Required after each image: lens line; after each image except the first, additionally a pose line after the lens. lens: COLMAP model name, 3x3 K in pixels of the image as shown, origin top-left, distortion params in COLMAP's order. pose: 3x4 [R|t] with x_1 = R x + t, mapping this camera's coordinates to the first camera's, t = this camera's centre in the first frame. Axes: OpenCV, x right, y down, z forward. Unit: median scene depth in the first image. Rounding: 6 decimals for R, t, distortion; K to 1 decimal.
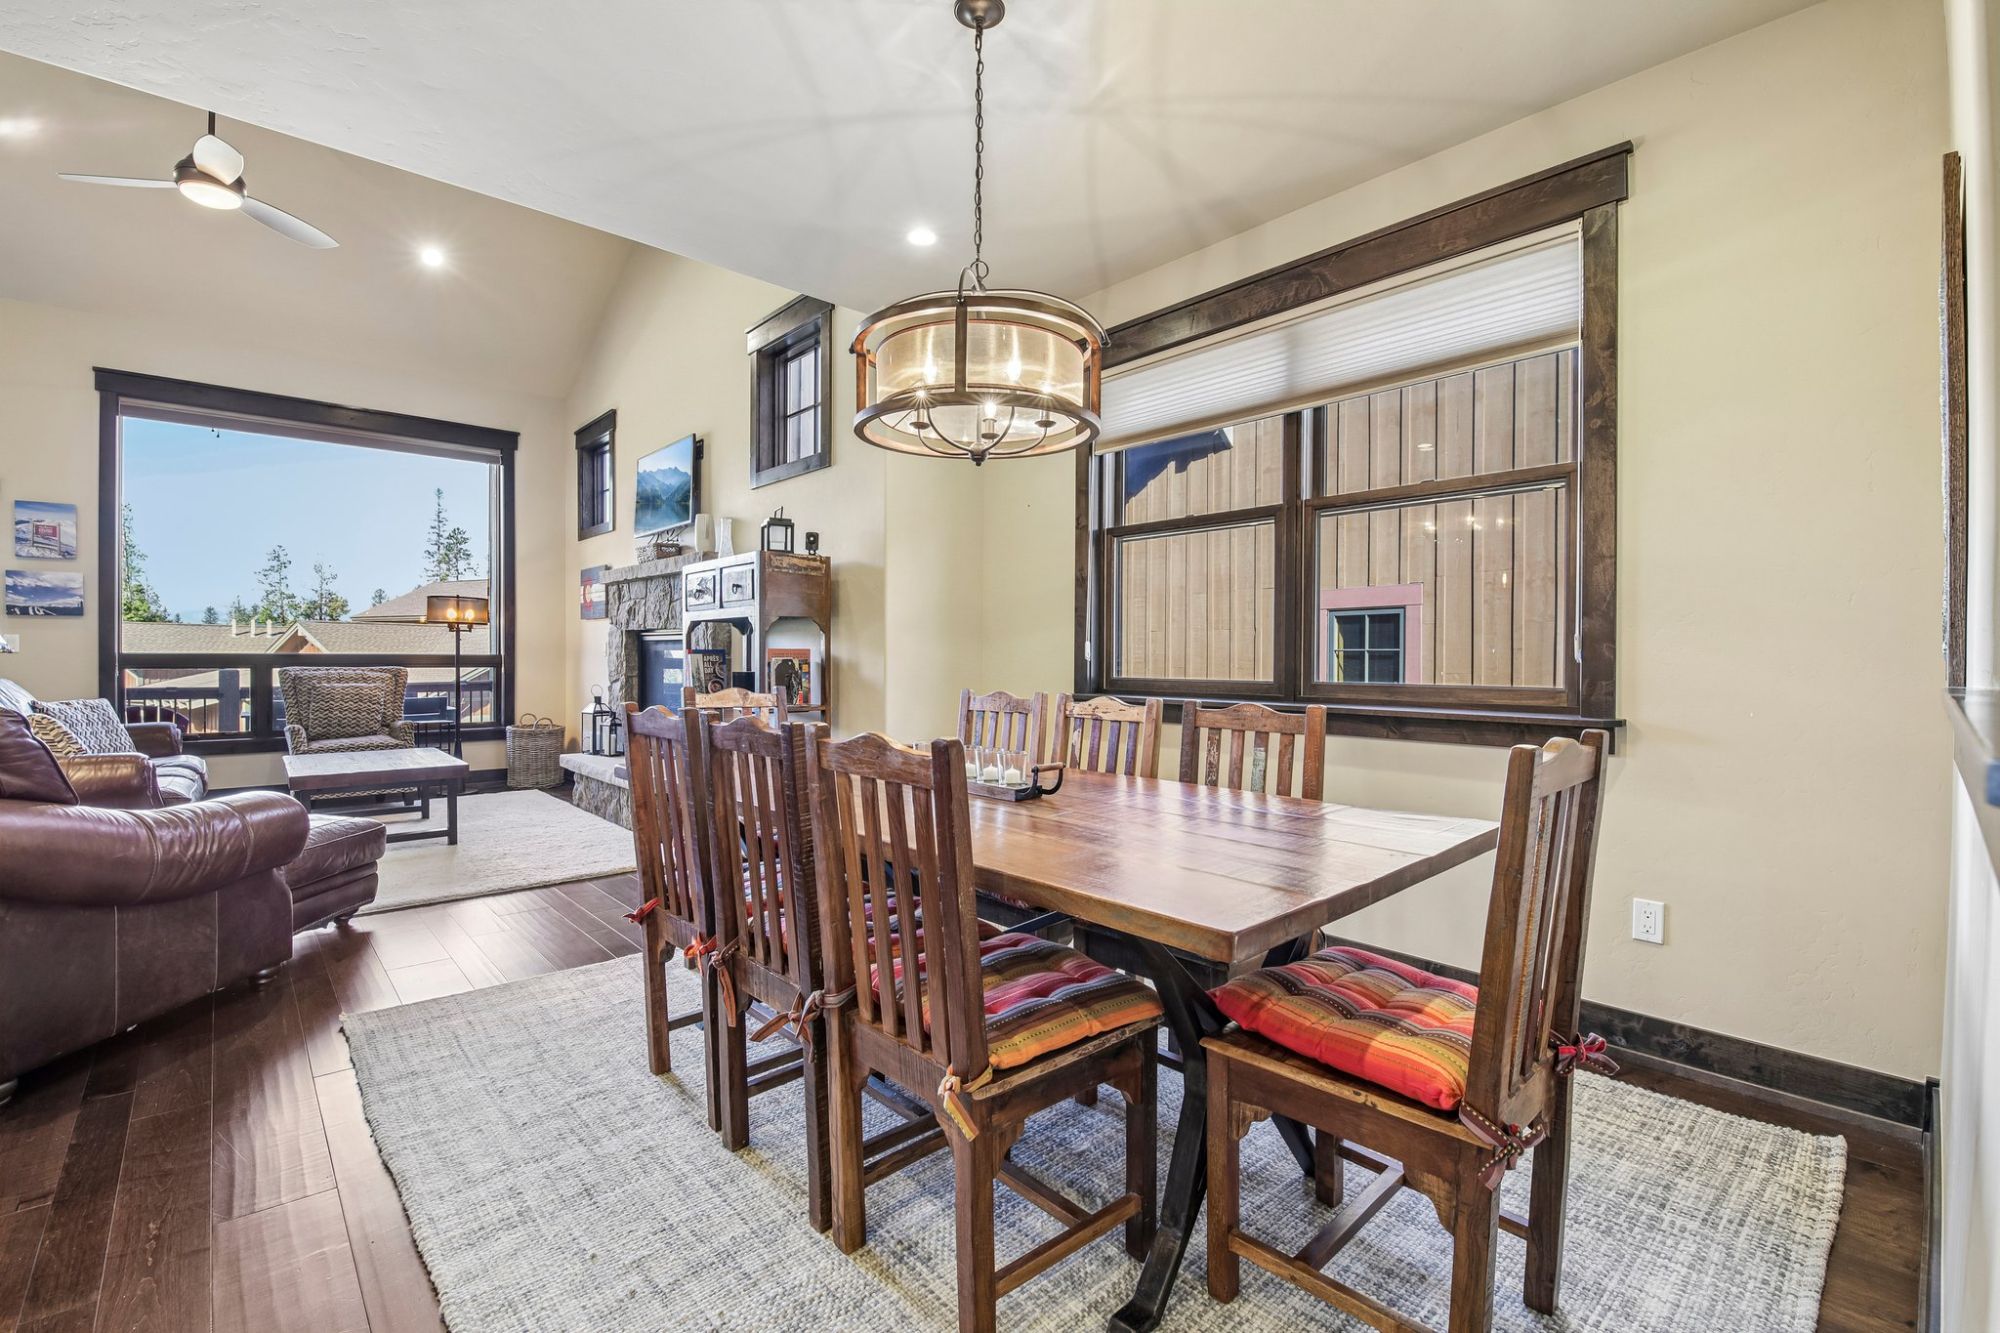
lens RADIAL K [[869.8, 0, 996.0], [0, 869.8, 664.2], [0, 0, 1]] dist [-0.006993, -0.006690]
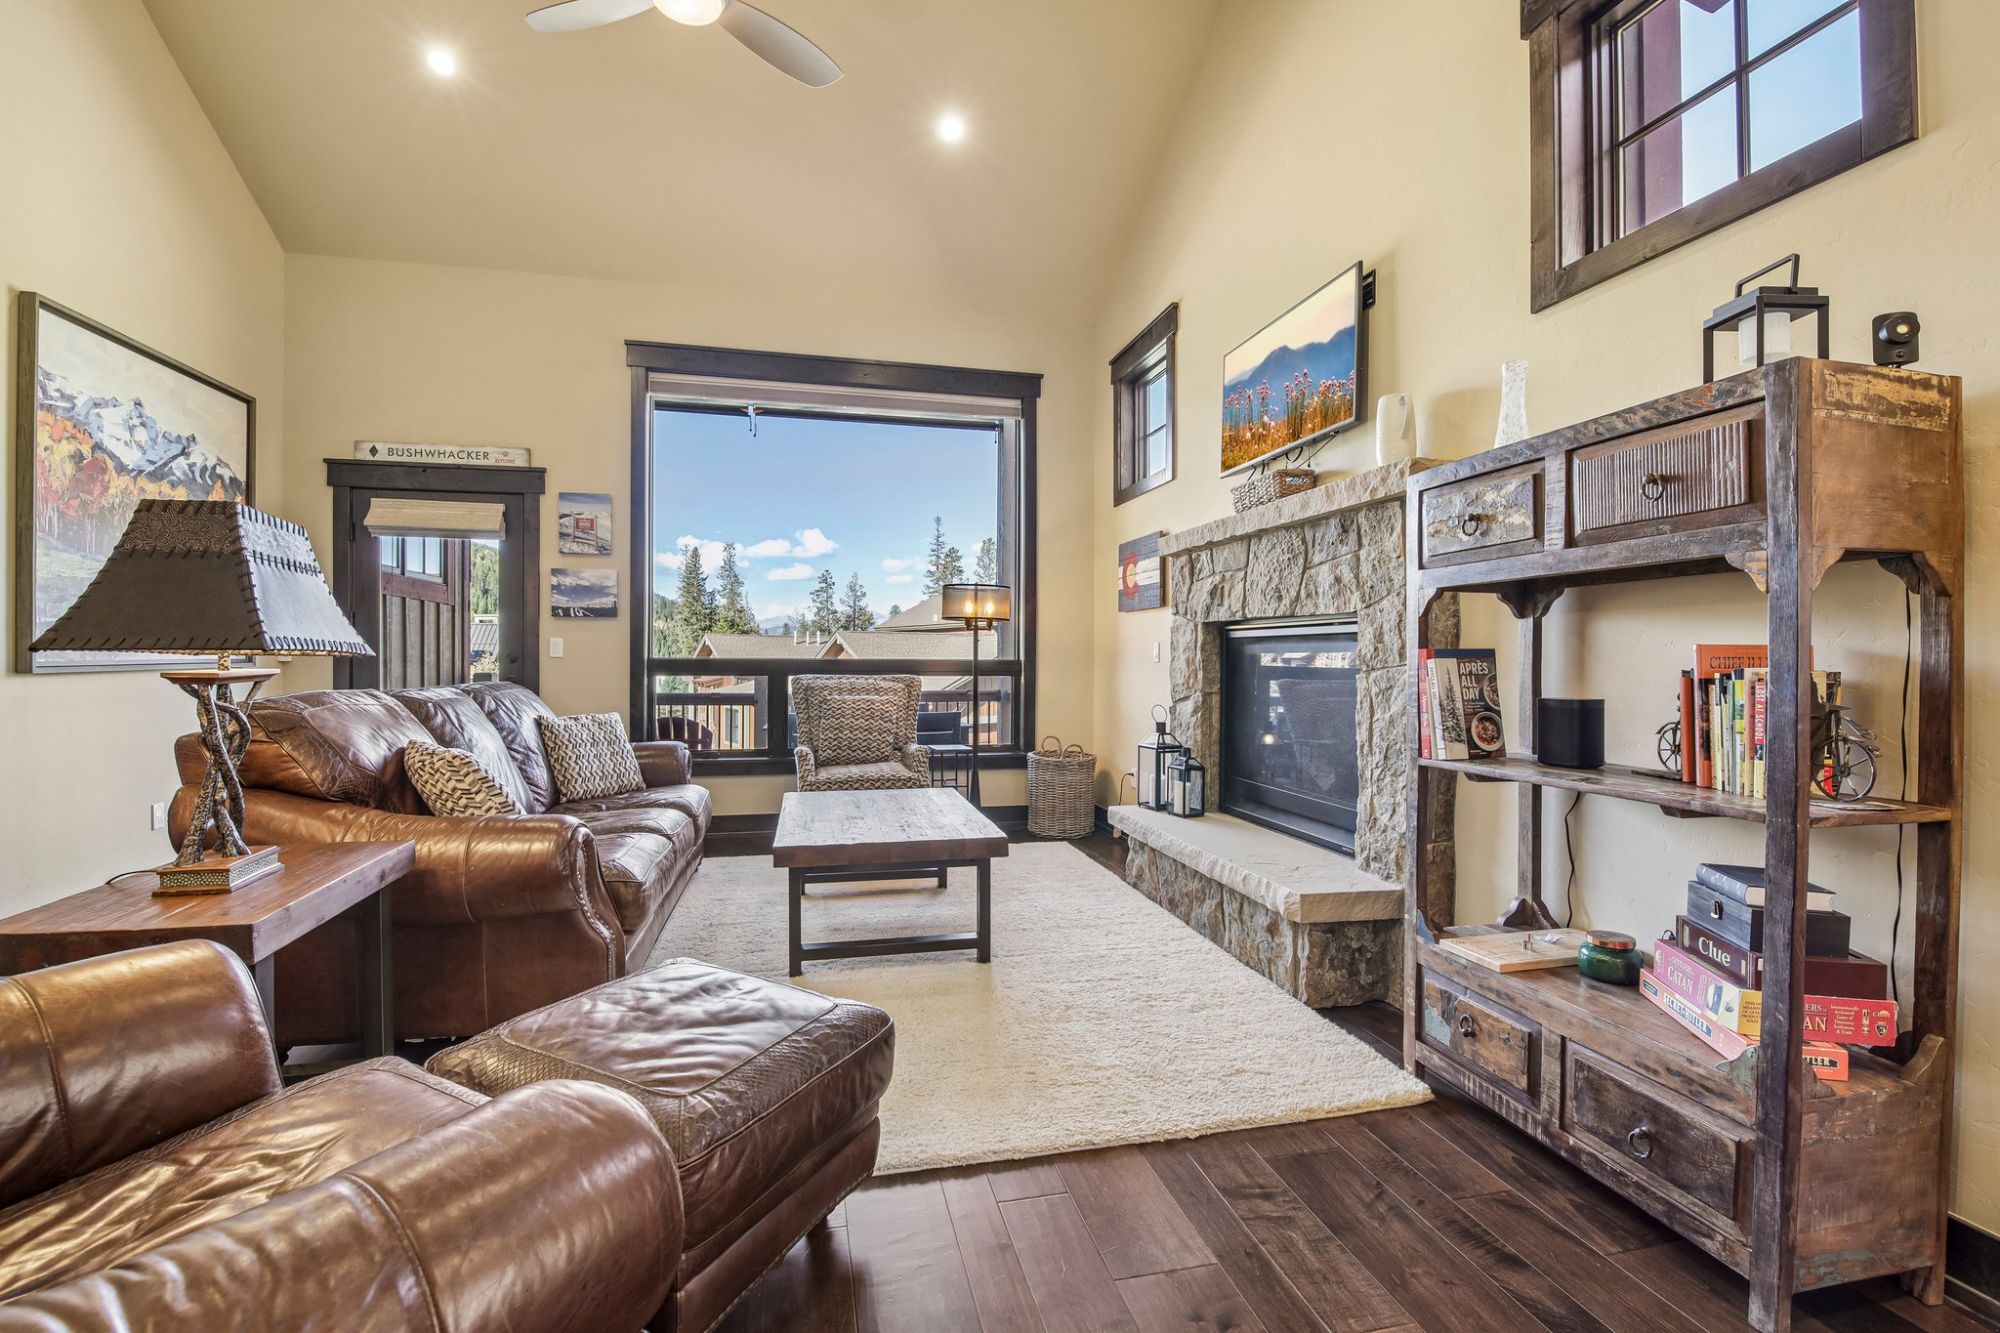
lens RADIAL K [[869.8, 0, 988.7], [0, 869.8, 668.9], [0, 0, 1]] dist [-0.006993, -0.006690]
pose [[0.871758, 0.004670, -0.489915, -0.364389], [-0.005019, 0.999987, 0.000600, -0.005660], [0.489912, 0.001936, 0.871770, 0.520181]]
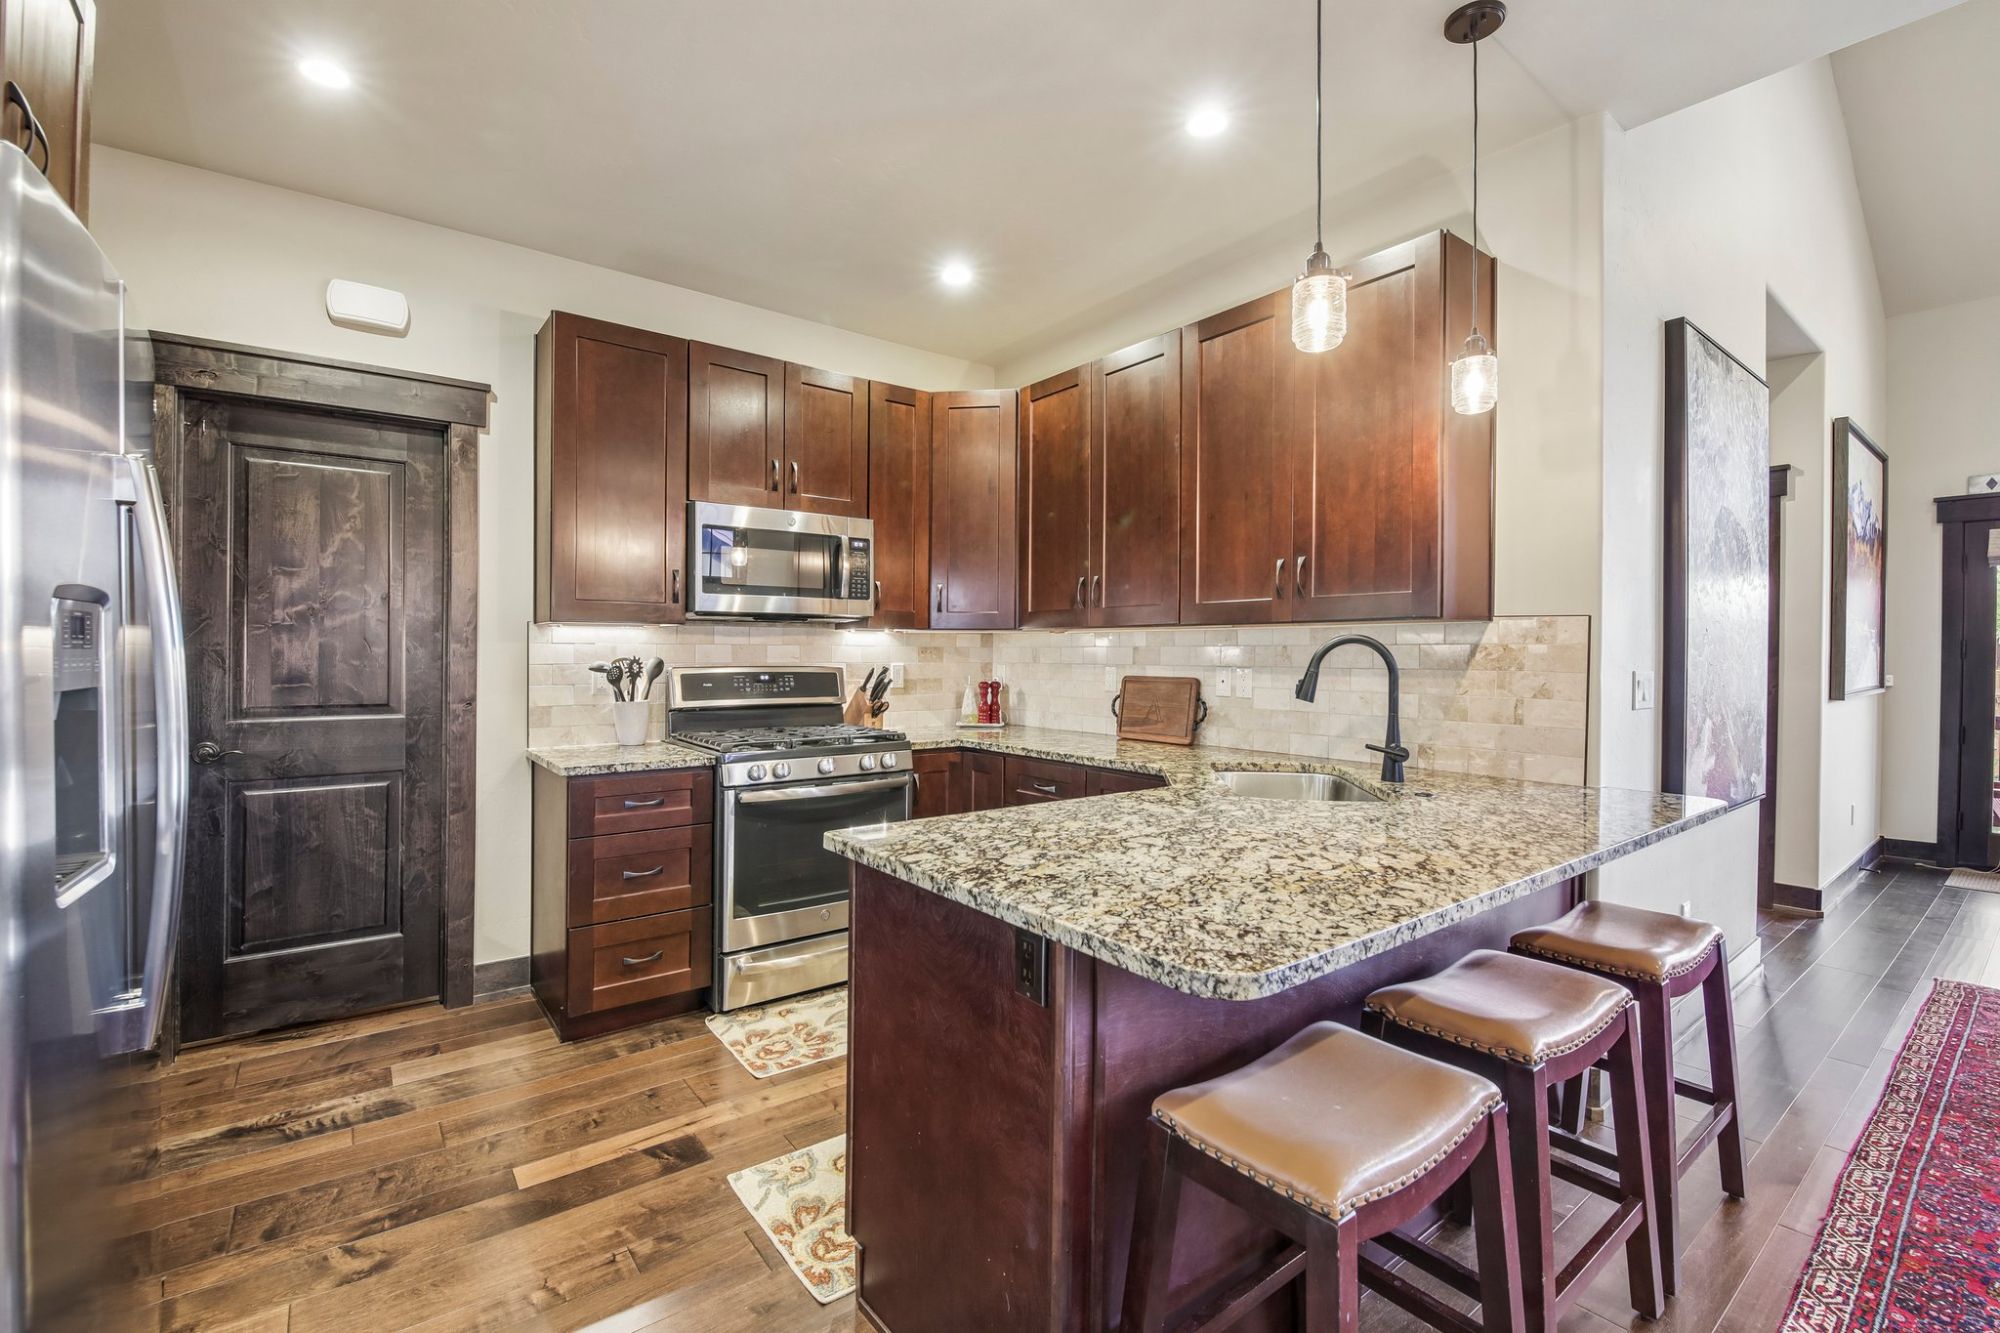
lens RADIAL K [[869.8, 0, 992.4], [0, 869.8, 660.9], [0, 0, 1]] dist [-0.006993, -0.006690]
pose [[-0.080972, 0.005808, -0.996699, -0.366273], [-0.015570, 0.999854, 0.007091, -0.034126], [0.996595, 0.016093, -0.080870, -0.148027]]
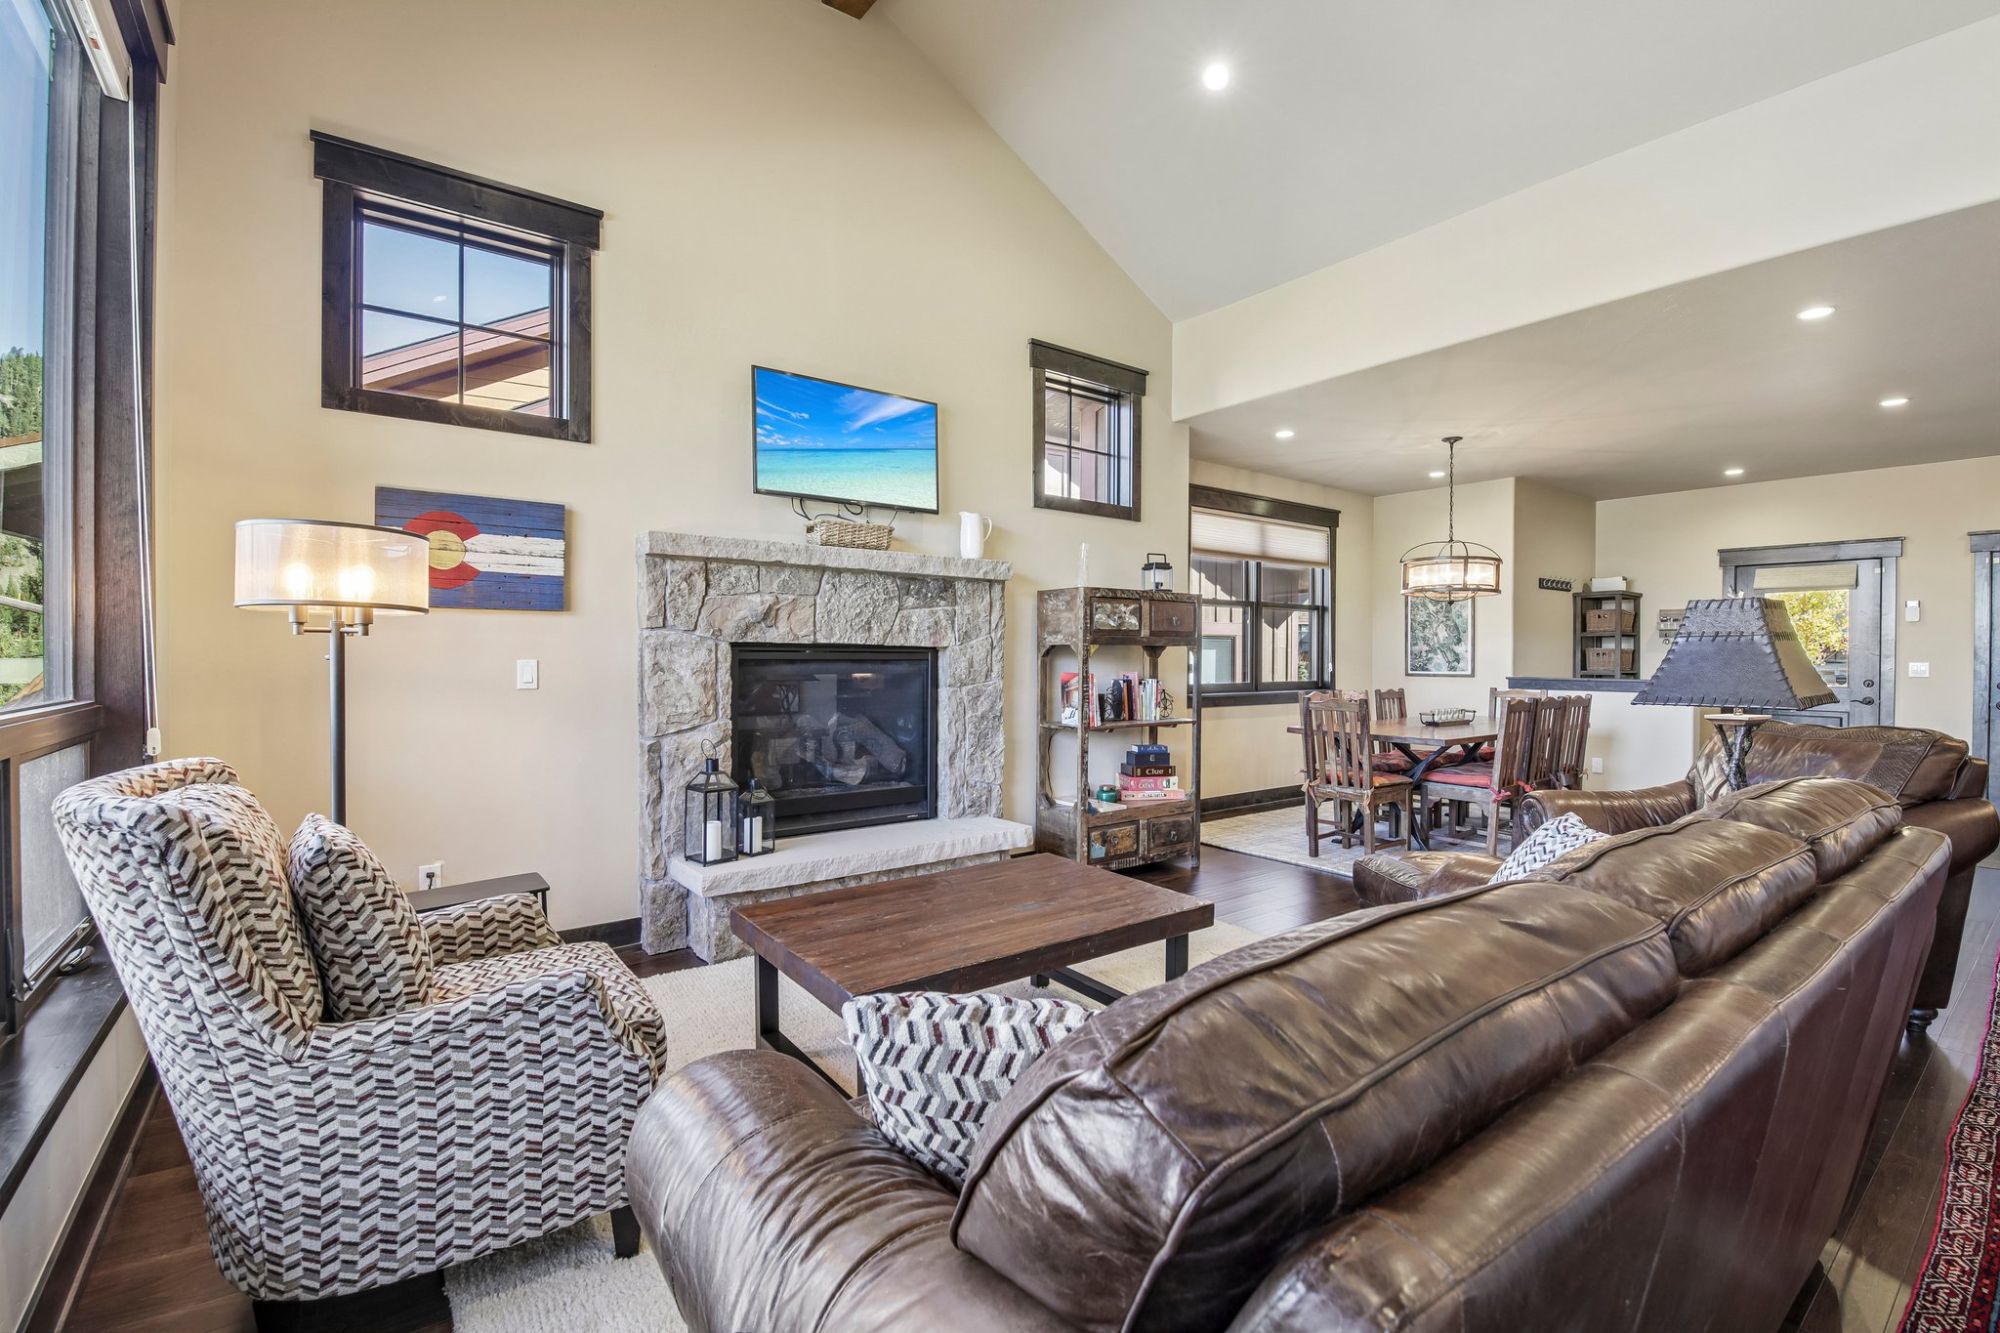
lens RADIAL K [[869.8, 0, 987.4], [0, 869.8, 661.4], [0, 0, 1]] dist [-0.006993, -0.006690]
pose [[0.106473, -0.006505, 0.994294, -1.488969], [0.007923, 0.999952, 0.005694, -0.041135], [-0.994284, 0.007272, 0.106520, 1.122978]]
